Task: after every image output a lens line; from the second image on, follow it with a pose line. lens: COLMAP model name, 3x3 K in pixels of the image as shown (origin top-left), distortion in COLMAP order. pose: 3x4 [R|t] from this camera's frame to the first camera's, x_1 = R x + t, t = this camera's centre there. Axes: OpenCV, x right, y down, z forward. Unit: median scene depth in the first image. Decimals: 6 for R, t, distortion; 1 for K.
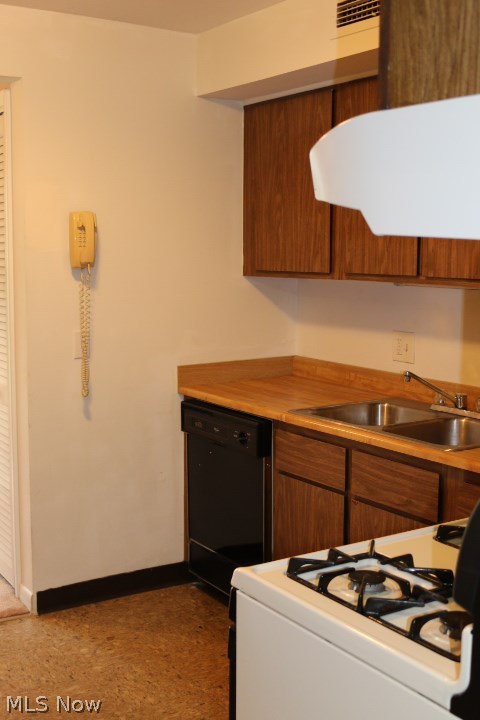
lens RADIAL K [[940.5, 0, 239.0], [0, 940.5, 363.4], [0, 0, 1]] dist [-0.024760, 0.000000]
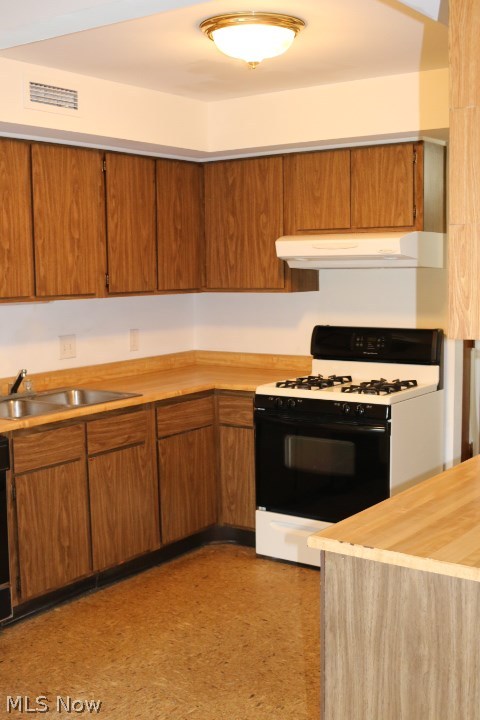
lens RADIAL K [[910.8, 0, 239.2], [0, 910.8, 358.3], [0, 0, 1]] dist [-0.025797, 0.000000]
pose [[-0.387618, -0.092271, 0.917191, -1.137780], [0.123423, 0.980824, 0.150833, -0.166682], [-0.913520, 0.171668, -0.368796, 1.238320]]
